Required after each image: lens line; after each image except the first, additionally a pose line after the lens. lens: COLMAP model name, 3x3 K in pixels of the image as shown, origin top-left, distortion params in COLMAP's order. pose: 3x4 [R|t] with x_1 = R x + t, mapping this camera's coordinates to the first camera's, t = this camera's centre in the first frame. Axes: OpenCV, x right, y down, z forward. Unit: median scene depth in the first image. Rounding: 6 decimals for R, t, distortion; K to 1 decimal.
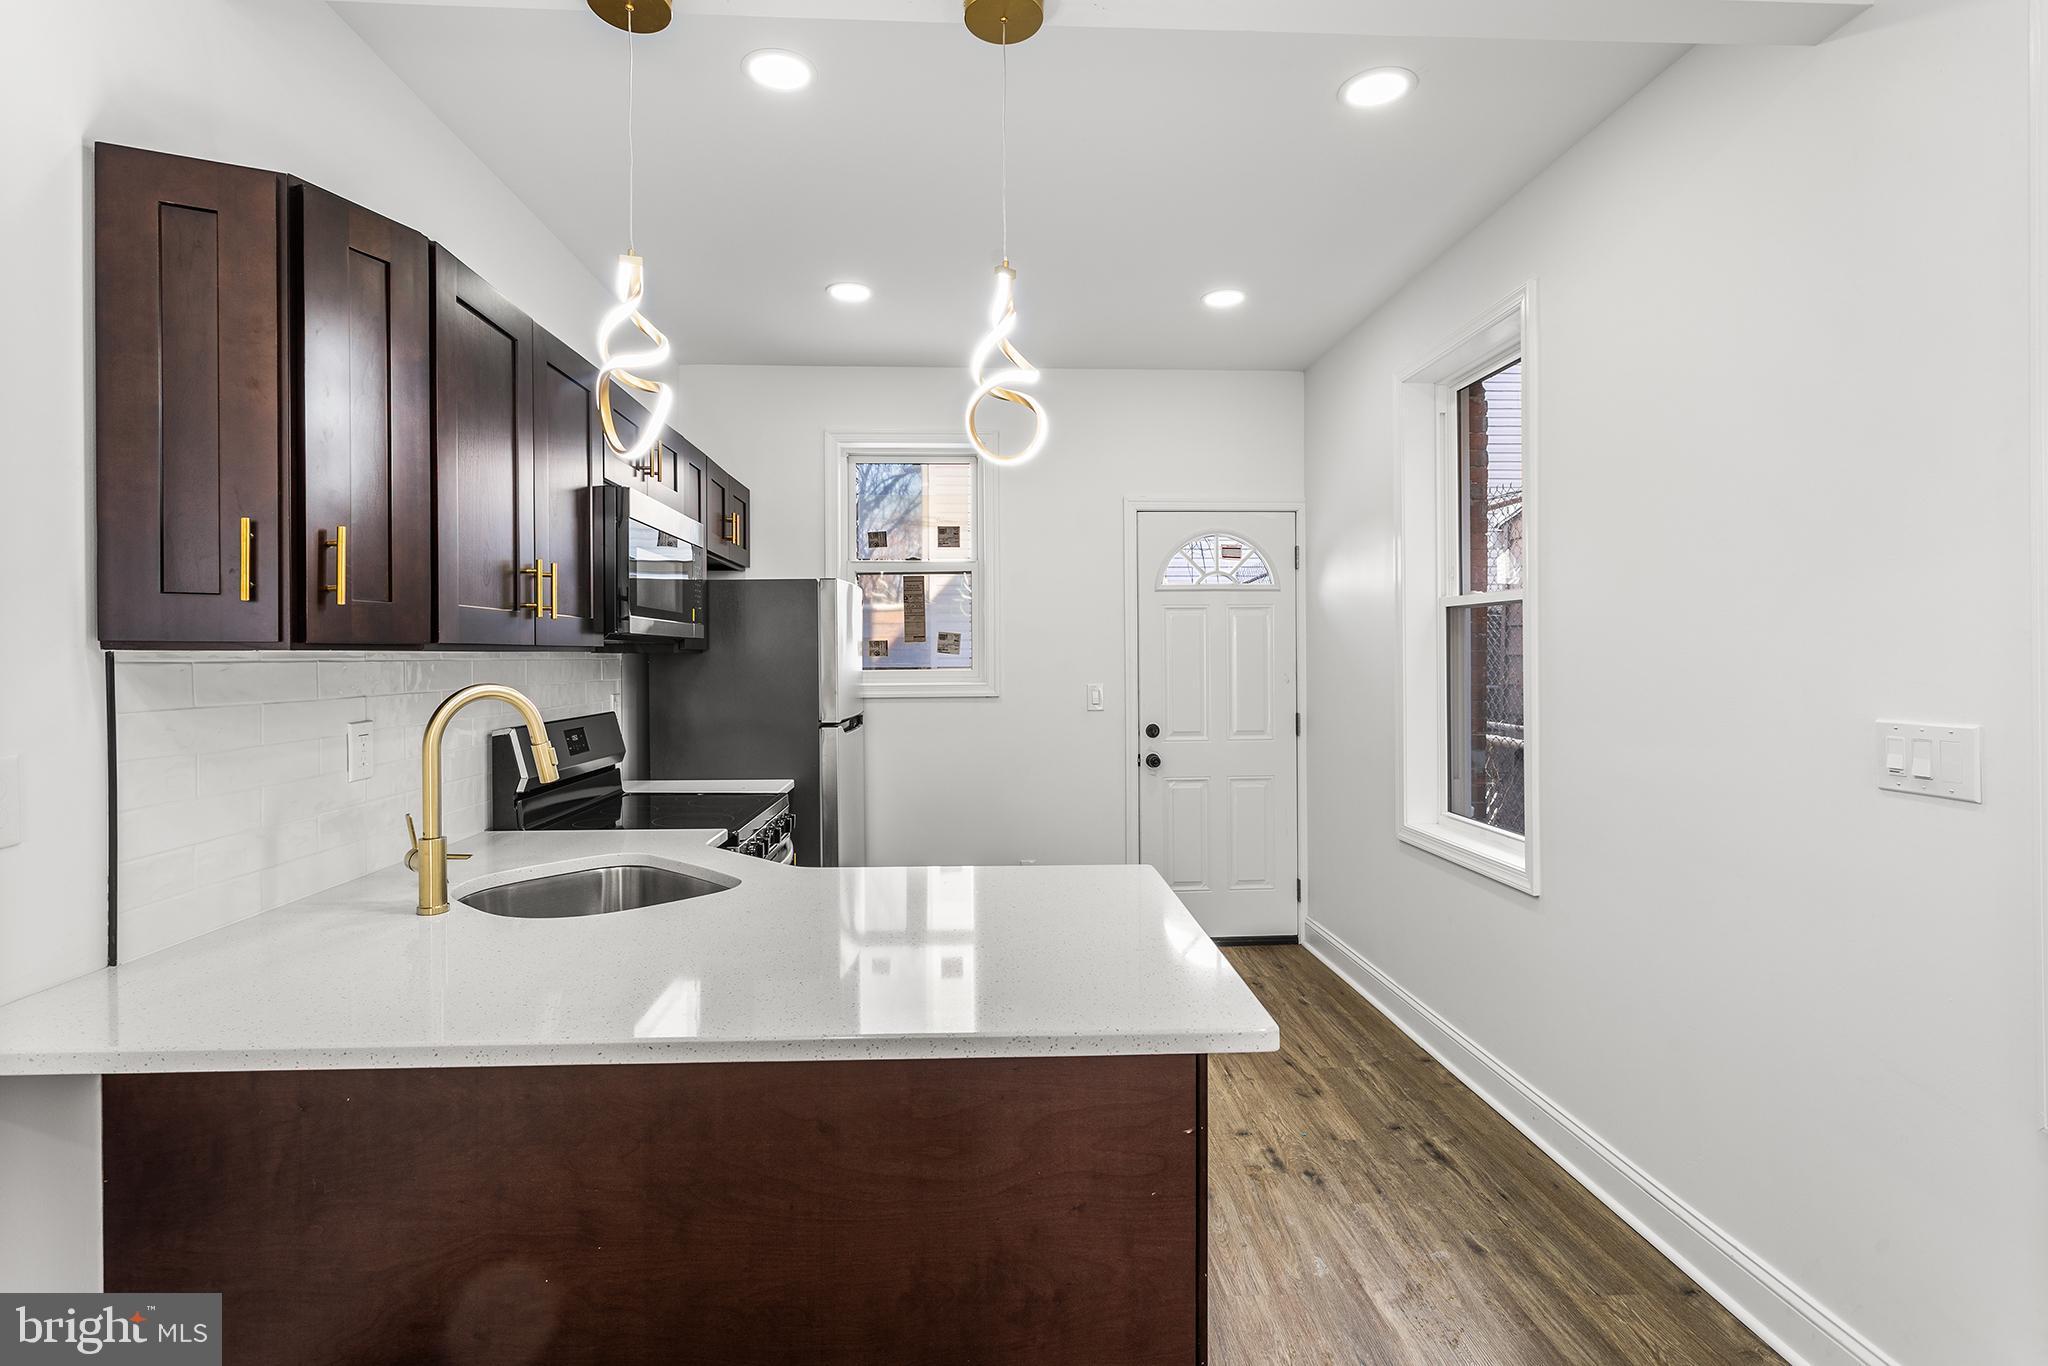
lens RADIAL K [[961.5, 0, 1024.0], [0, 961.5, 641.8], [0, 0, 1]] dist [-0.000524, 0.000205]
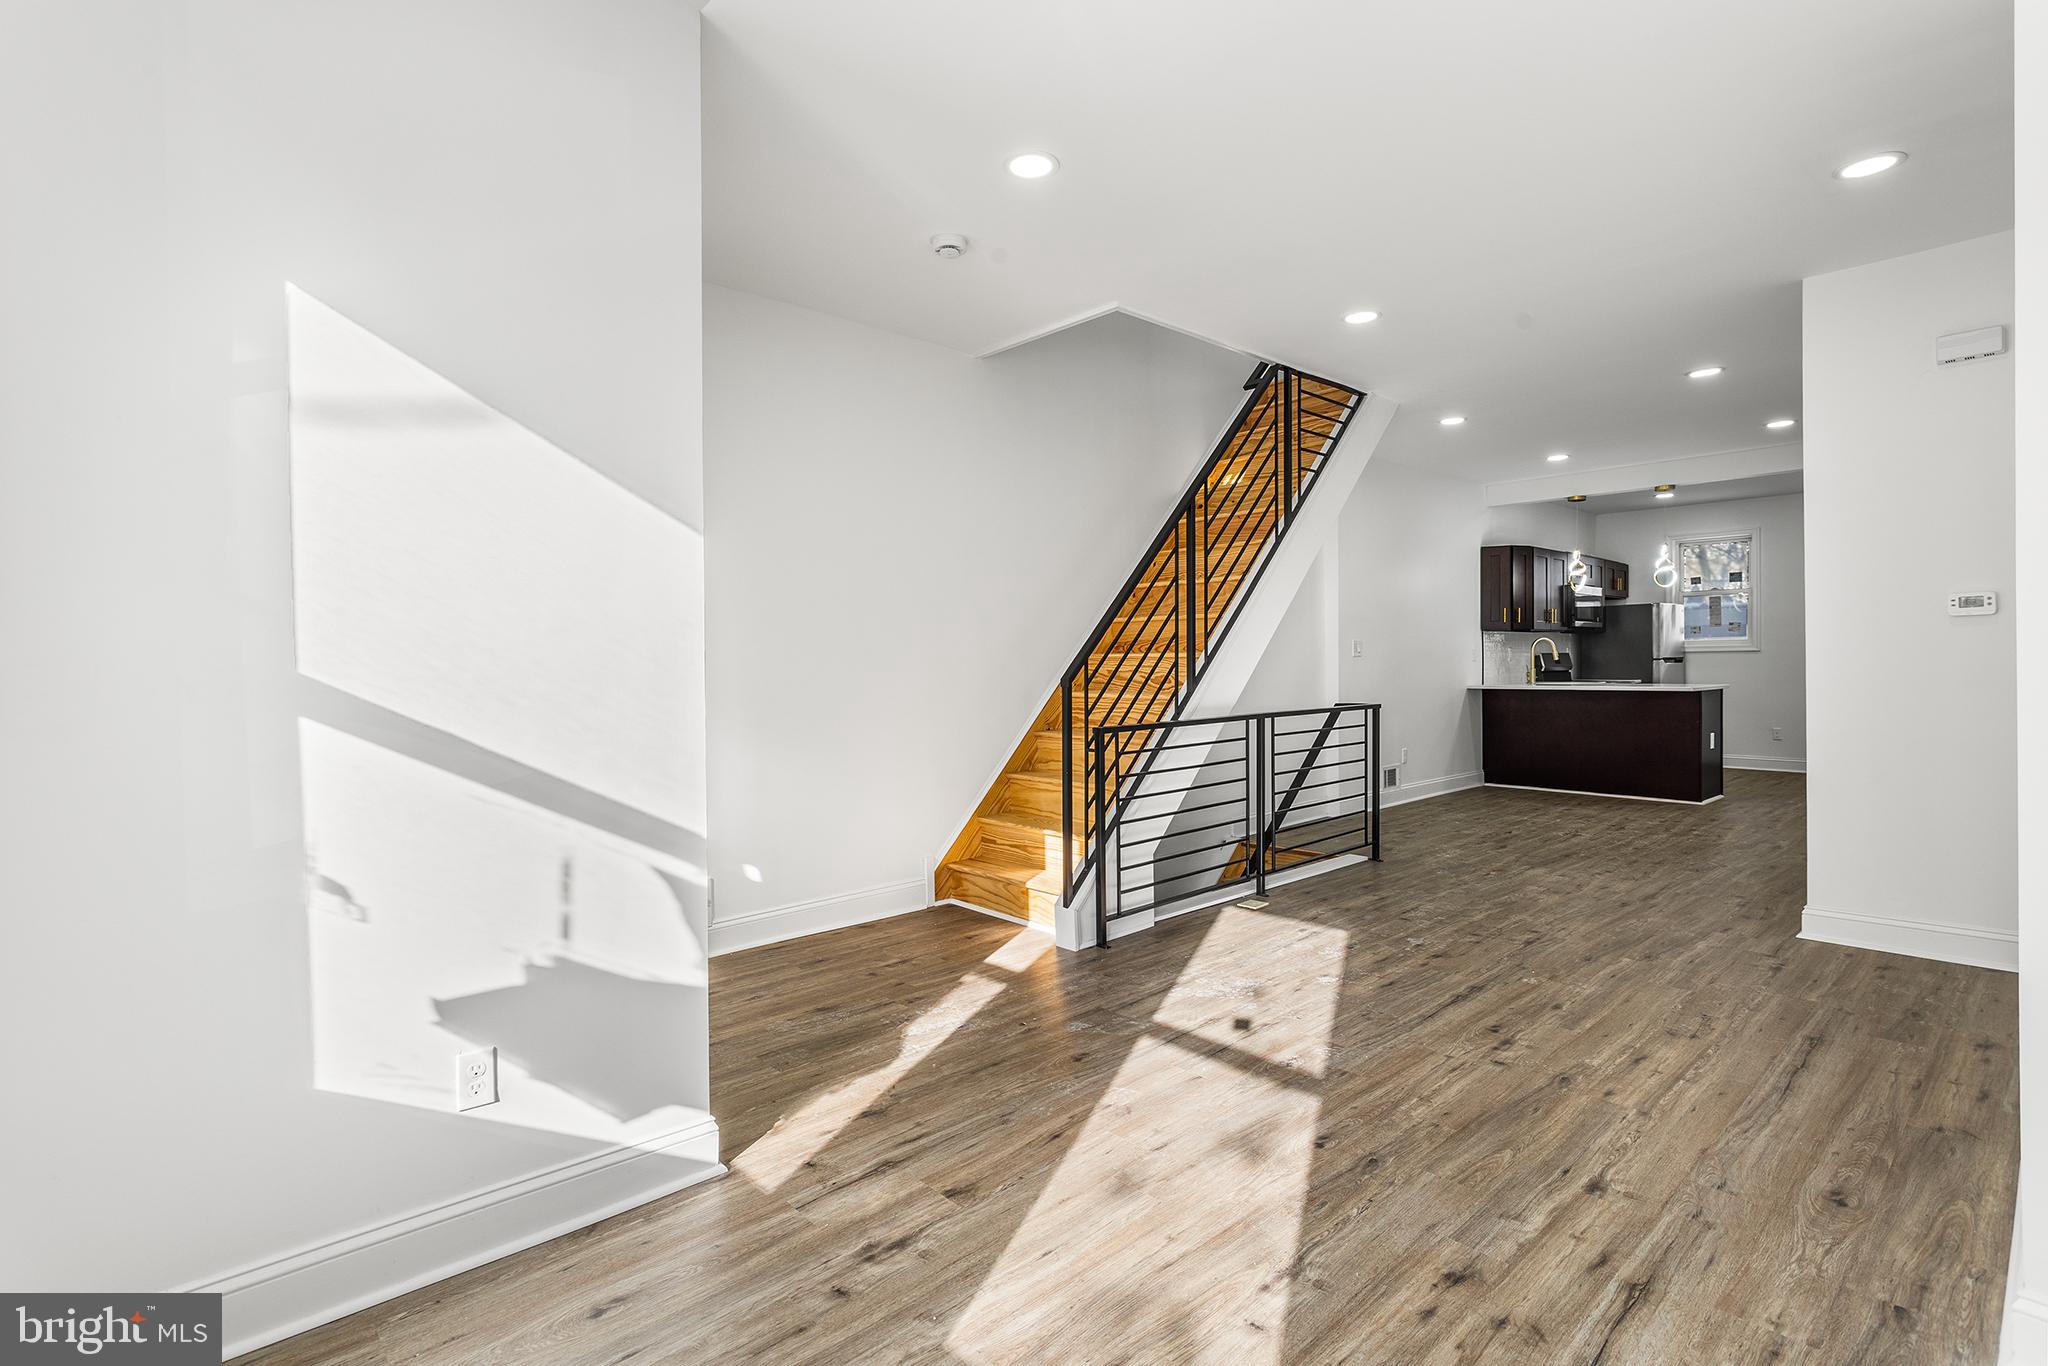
lens RADIAL K [[958.5, 0, 976.5], [0, 958.5, 660.0], [0, 0, 1]] dist [0.002269, 0.000084]
pose [[0.593865, -0.007776, -0.804527, 0.975087], [0.023580, 0.999692, 0.007744, 0.031389], [0.804219, -0.023570, 0.593865, -2.507347]]
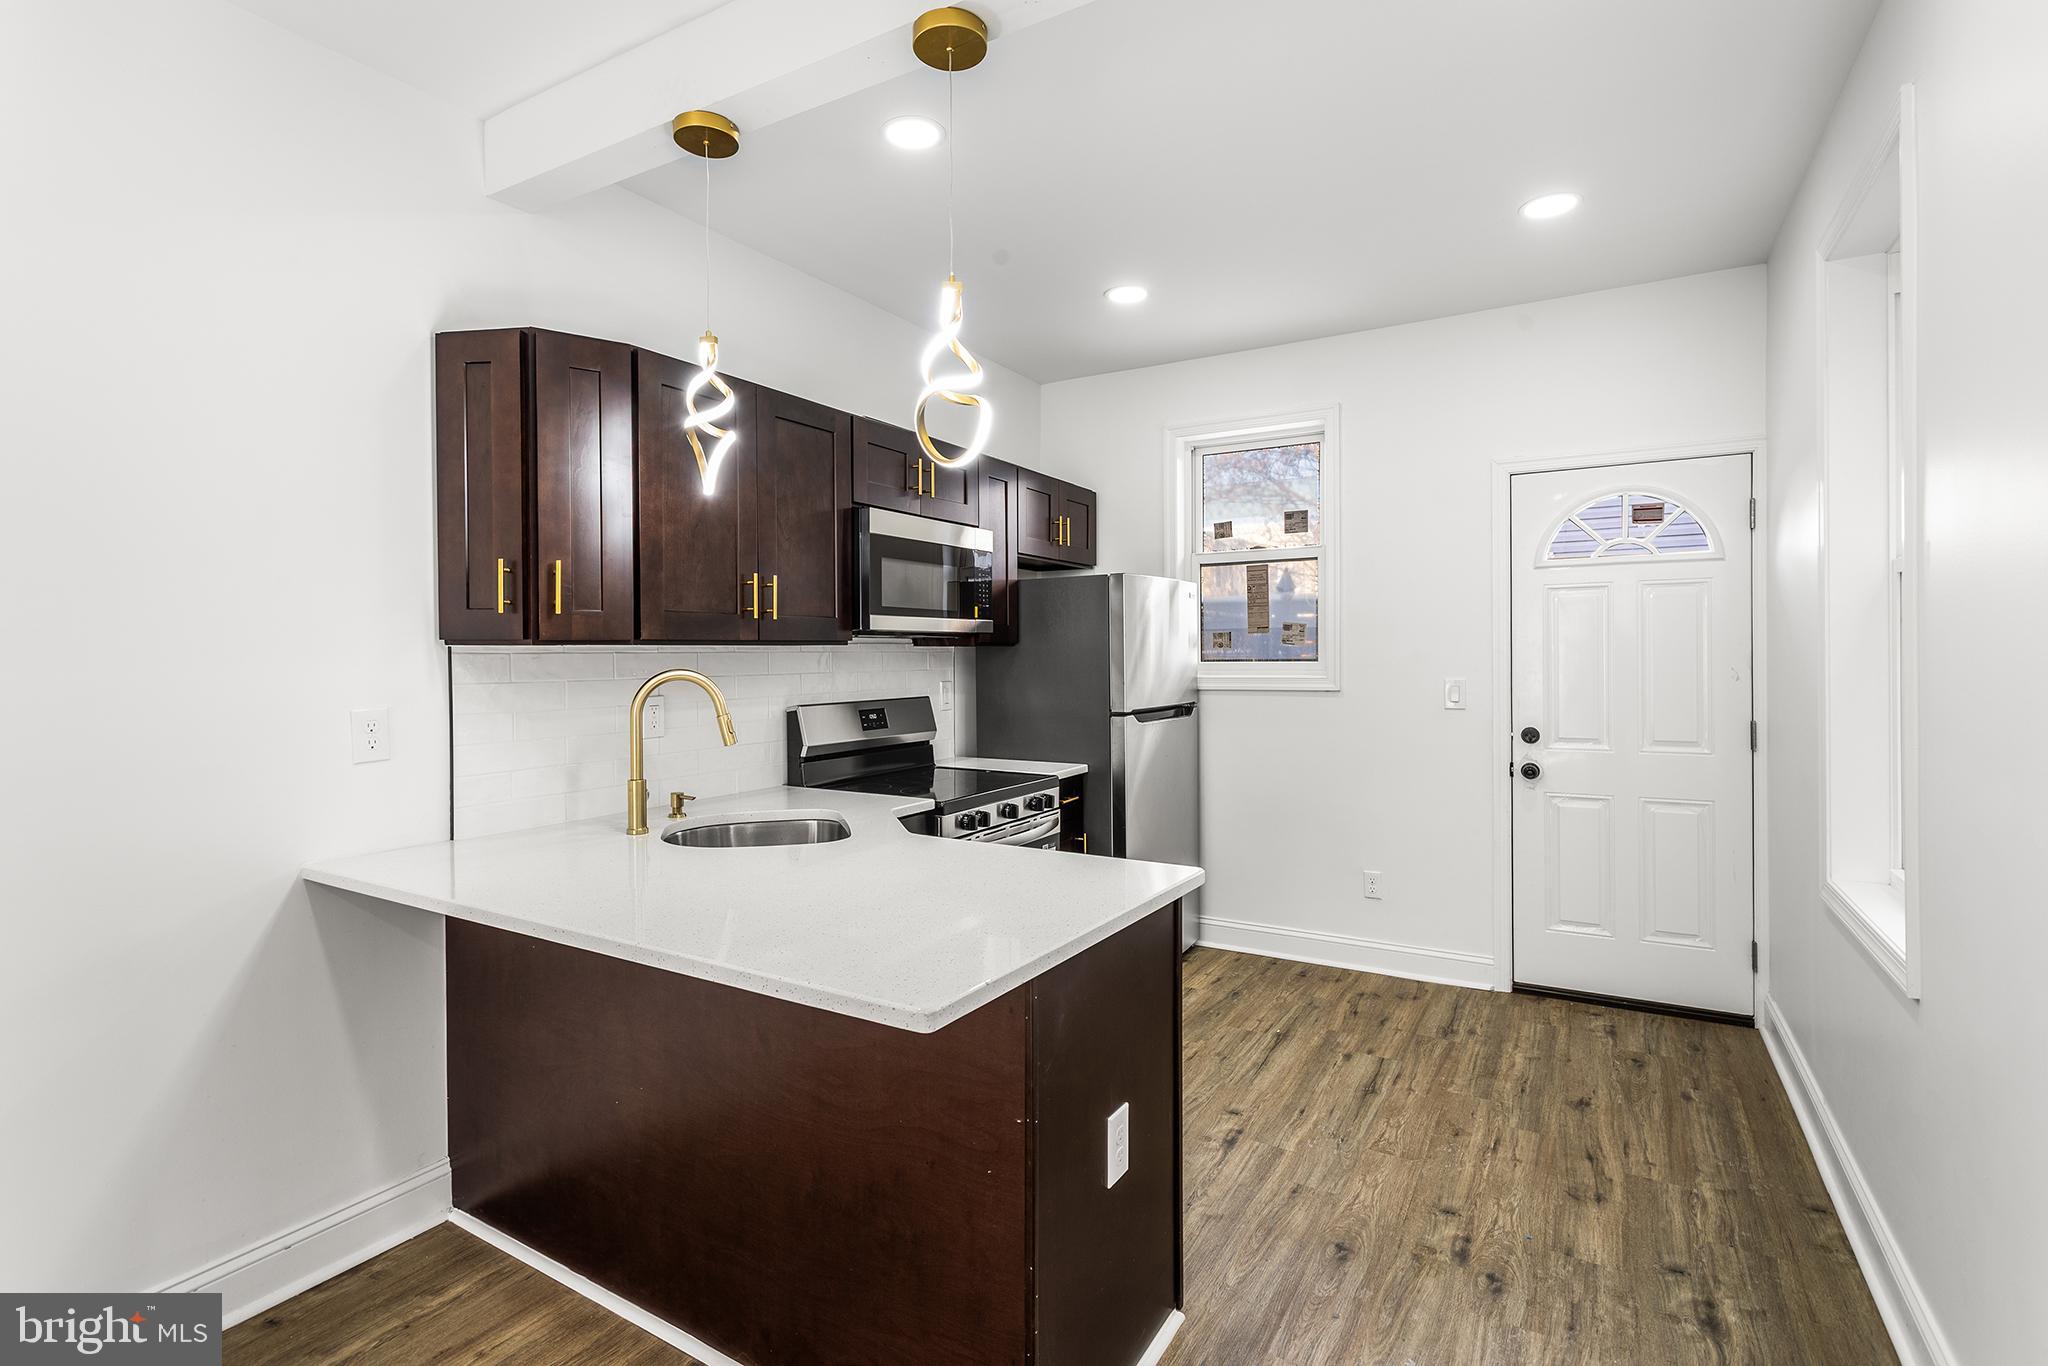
lens RADIAL K [[976.1, 0, 1029.0], [0, 976.1, 646.4], [0, 0, 1]] dist [0.003089, 0.000228]
pose [[0.831649, -0.006726, -0.555260, 0.361323], [0.013050, 0.999887, 0.007433, 0.004651], [0.555148, -0.013428, 0.831643, 0.081330]]
